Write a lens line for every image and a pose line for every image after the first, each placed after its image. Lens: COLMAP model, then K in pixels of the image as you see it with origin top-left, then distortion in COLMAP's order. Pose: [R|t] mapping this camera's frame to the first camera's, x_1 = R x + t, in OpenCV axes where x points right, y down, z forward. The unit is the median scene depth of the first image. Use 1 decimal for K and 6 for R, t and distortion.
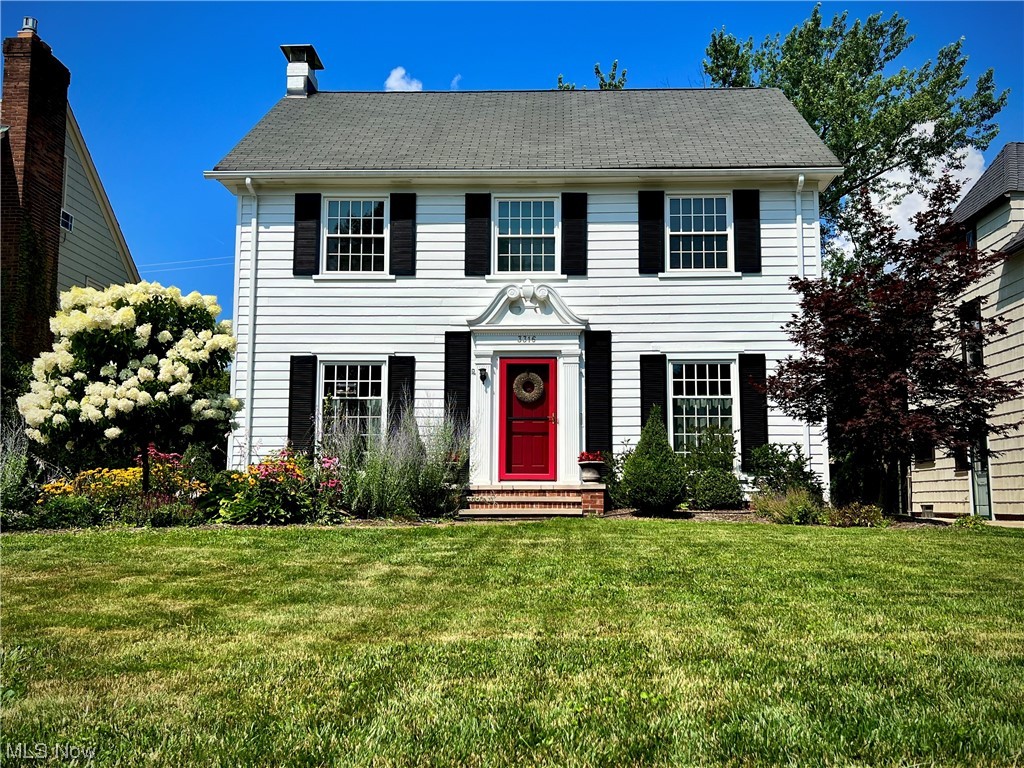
lens RADIAL K [[901.5, 0, 513.7], [0, 901.5, 385.9], [0, 0, 1]] dist [0.031984, -0.015890]
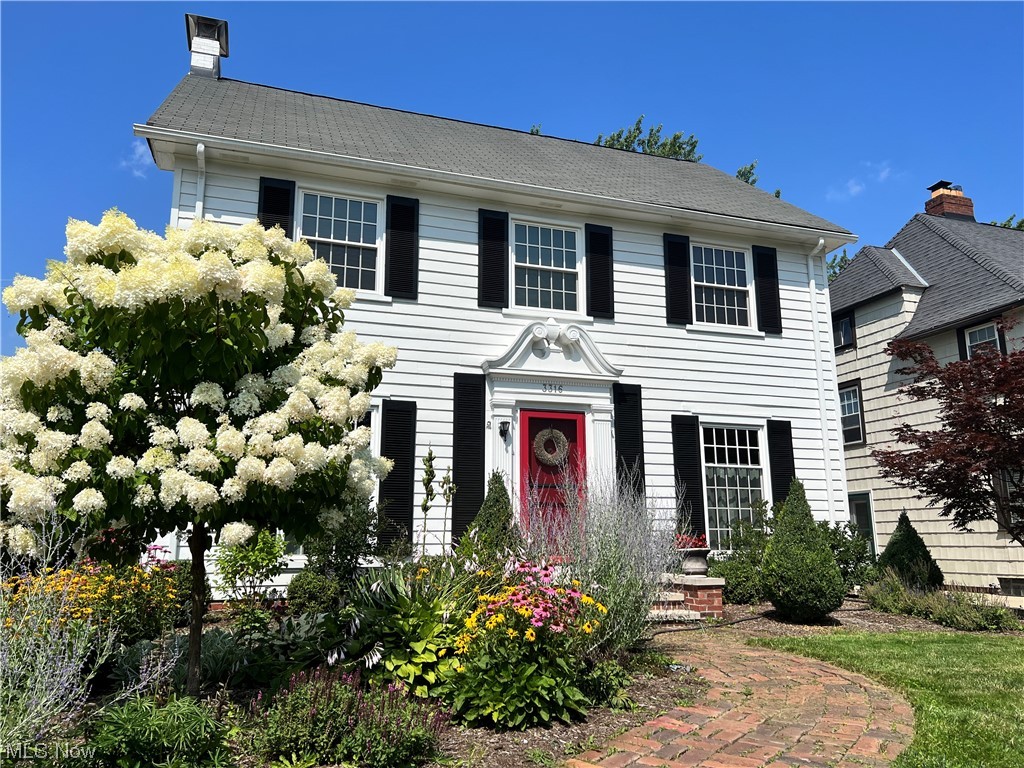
lens RADIAL K [[780.4, 0, 513.3], [0, 780.4, 360.6], [0, 0, 1]] dist [0.034655, -0.000525]
pose [[0.935967, 0.076174, 0.343748, -0.265220], [-0.040987, 0.993251, -0.108501, 0.001840], [-0.349693, 0.087464, 0.932773, 0.338222]]
